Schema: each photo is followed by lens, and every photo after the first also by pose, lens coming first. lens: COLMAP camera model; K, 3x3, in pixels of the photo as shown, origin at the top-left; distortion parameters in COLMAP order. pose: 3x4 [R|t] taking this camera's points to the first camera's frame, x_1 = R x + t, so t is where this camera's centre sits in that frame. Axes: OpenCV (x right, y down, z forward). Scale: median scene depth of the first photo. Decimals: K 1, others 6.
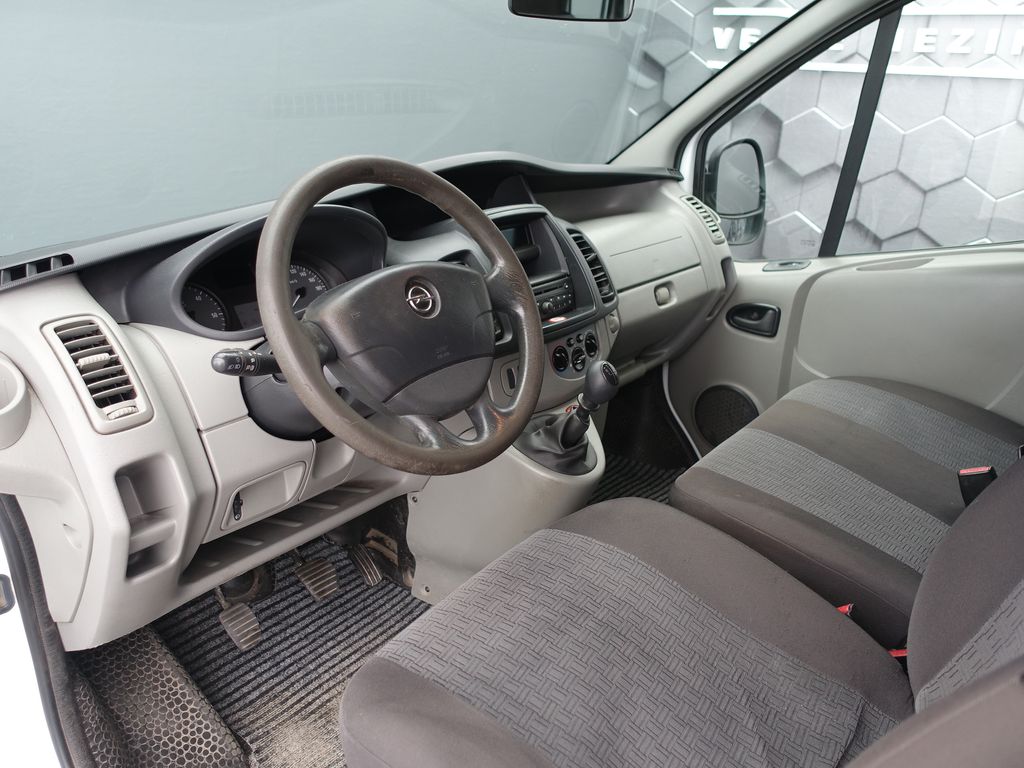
lens RADIAL K [[784.2, 0, 512.0], [0, 784.2, 384.0], [0, 0, 1]] dist [-0.006876, -0.003448]
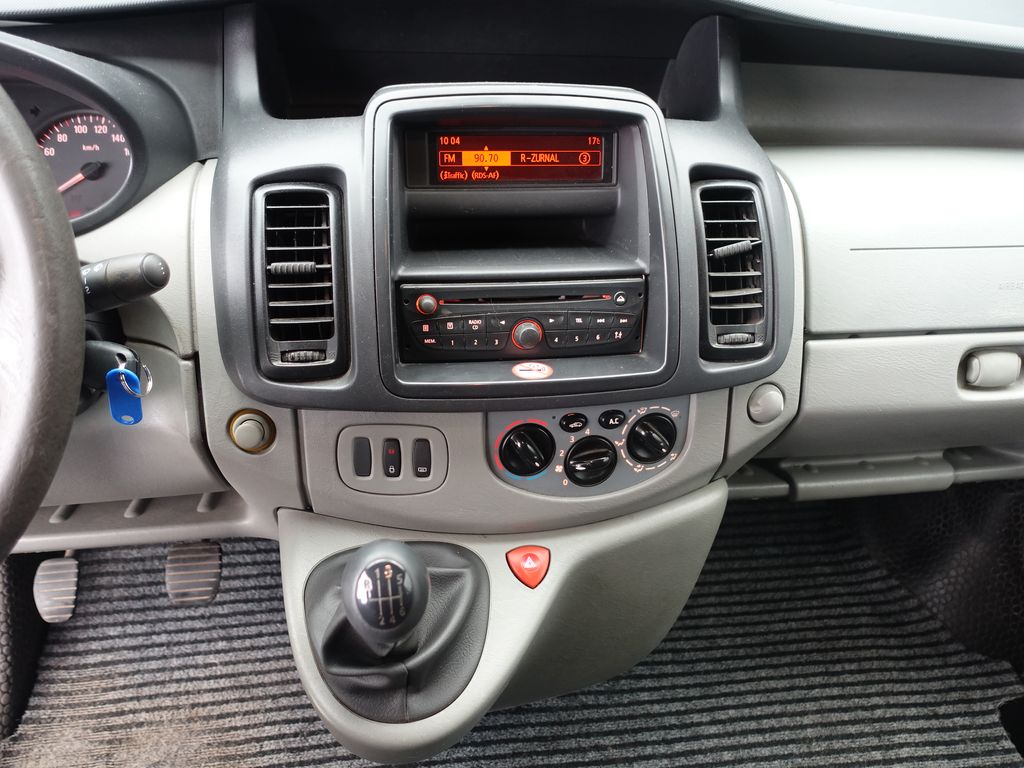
lens RADIAL K [[784.2, 0, 512.0], [0, 784.2, 384.0], [0, 0, 1]] dist [-0.006876, -0.003448]
pose [[0.744404, 0.402378, -0.532874, 0.276247], [-0.280334, 0.912630, 0.297521, -0.195457], [0.606033, -0.072093, 0.792166, 0.625297]]
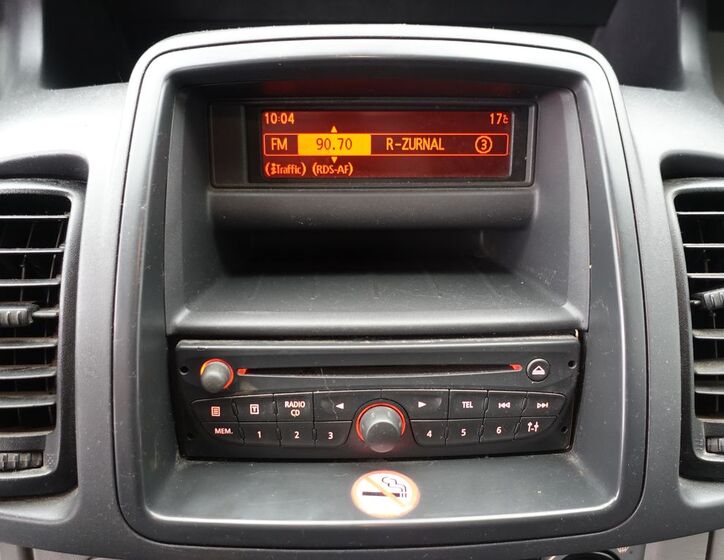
lens RADIAL K [[561.7, 0, 362.0], [0, 561.7, 280.0], [0, 0, 1]] dist [0.006207, 0.004133]
pose [[0.658425, 0.384852, -0.646811, 0.141587], [-0.274590, 0.922978, 0.269651, -0.188857], [0.700768, 0.000063, 0.713389, 0.833629]]
